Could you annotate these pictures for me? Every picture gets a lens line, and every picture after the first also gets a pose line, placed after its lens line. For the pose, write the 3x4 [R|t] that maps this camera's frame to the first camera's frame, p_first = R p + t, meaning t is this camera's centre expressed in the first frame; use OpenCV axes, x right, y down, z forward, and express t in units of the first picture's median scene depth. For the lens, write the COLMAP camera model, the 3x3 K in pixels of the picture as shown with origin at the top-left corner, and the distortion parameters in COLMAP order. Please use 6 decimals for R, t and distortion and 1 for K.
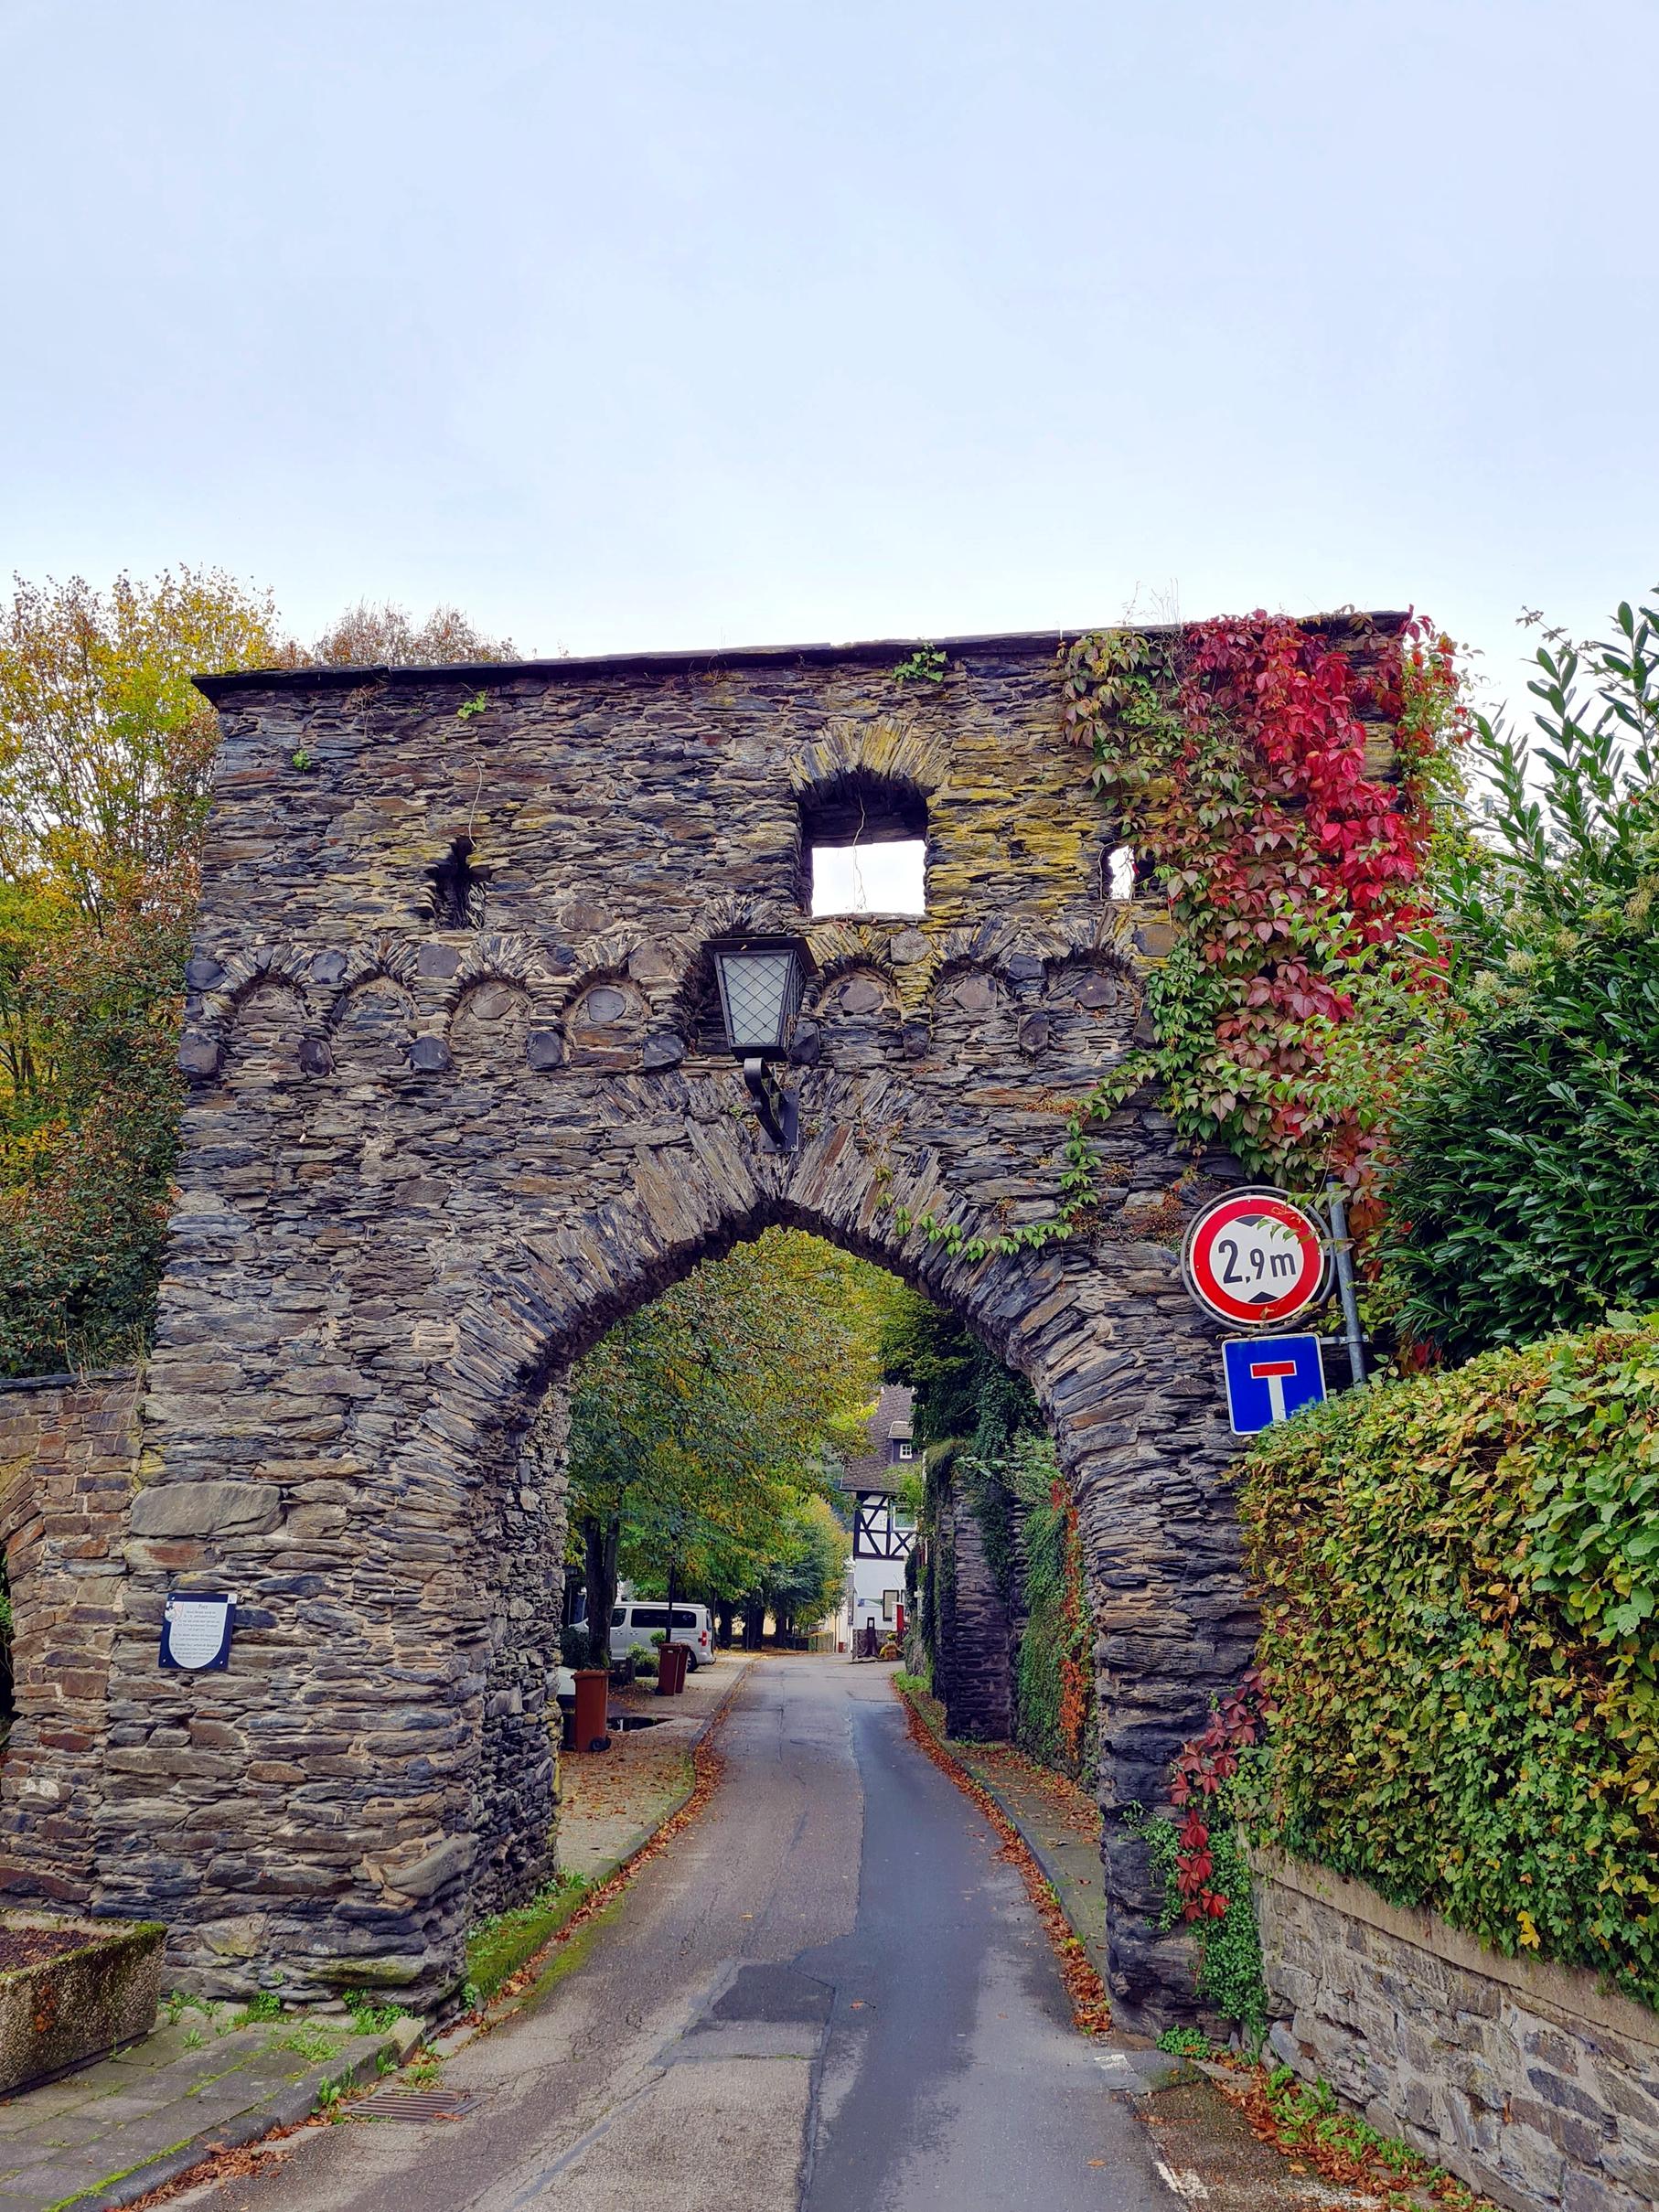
lens RADIAL K [[1732.1, 0, 829.5], [0, 1732.1, 1106.0], [0, 0, 1]] dist [0.066303, -0.060475]
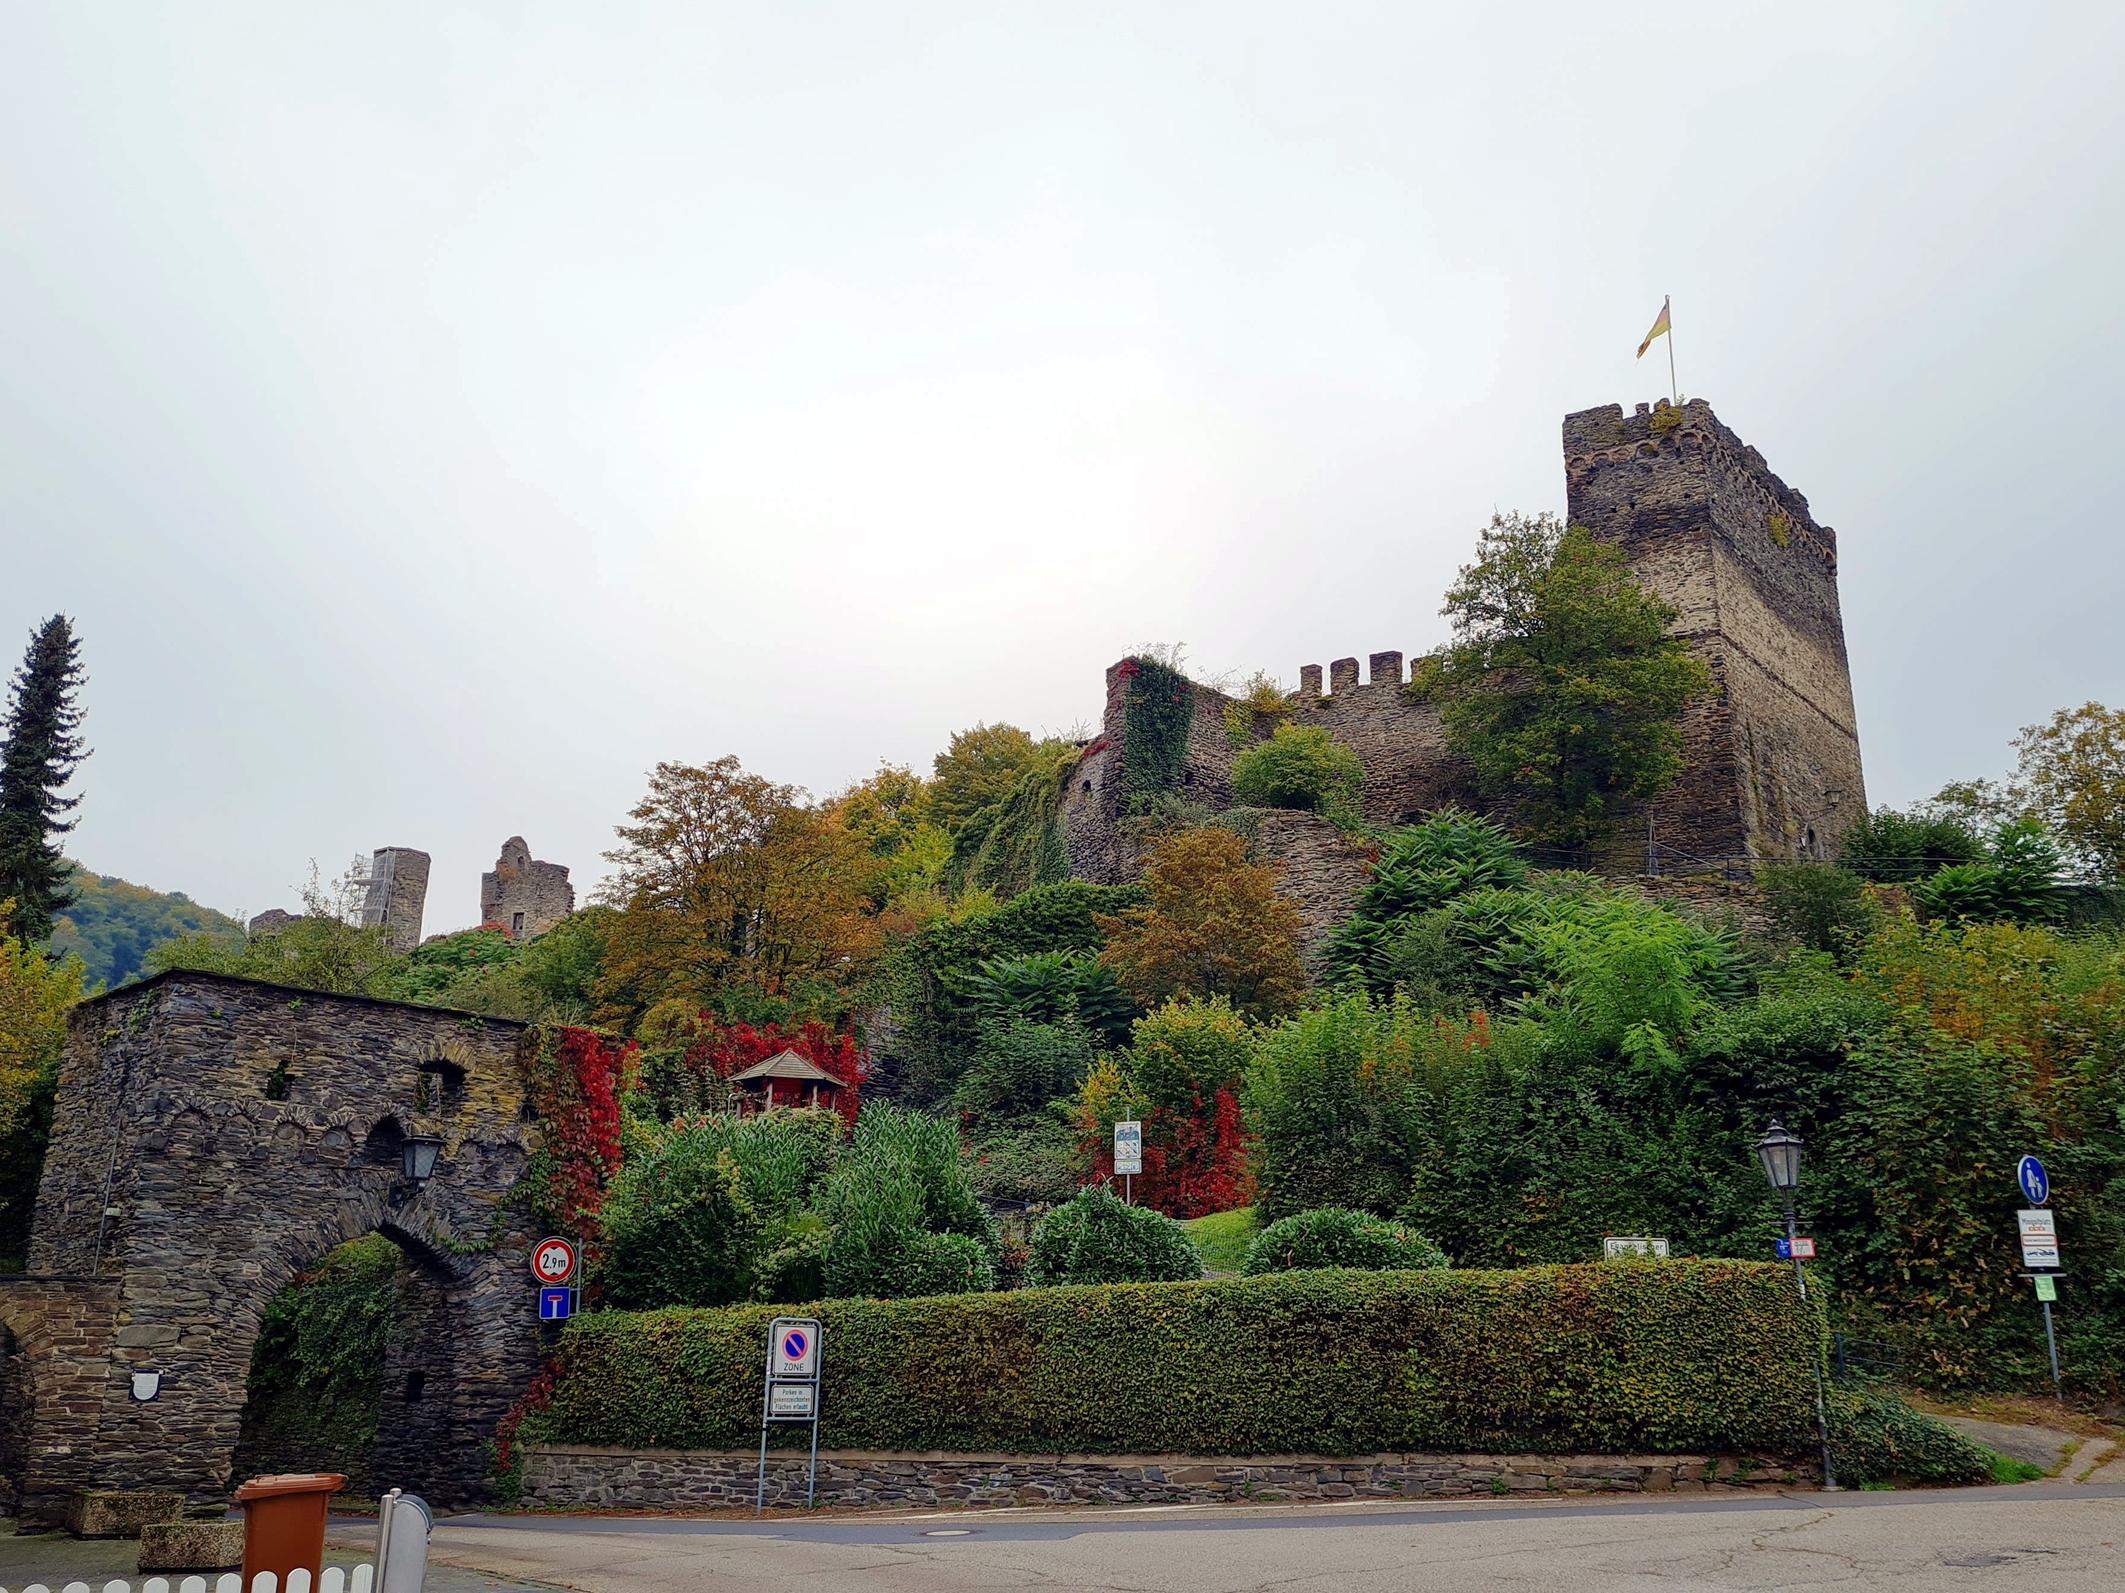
lens RADIAL K [[1663.9, 0, 1062.5], [0, 1663.9, 796.5], [0, 0, 1]] dist [0.066303, -0.060475]
pose [[0.636525, 0.251854, 0.728975, -1.460437], [-0.209151, 0.966129, -0.151163, -0.417910], [-0.742355, -0.056247, 0.667641, -1.525330]]
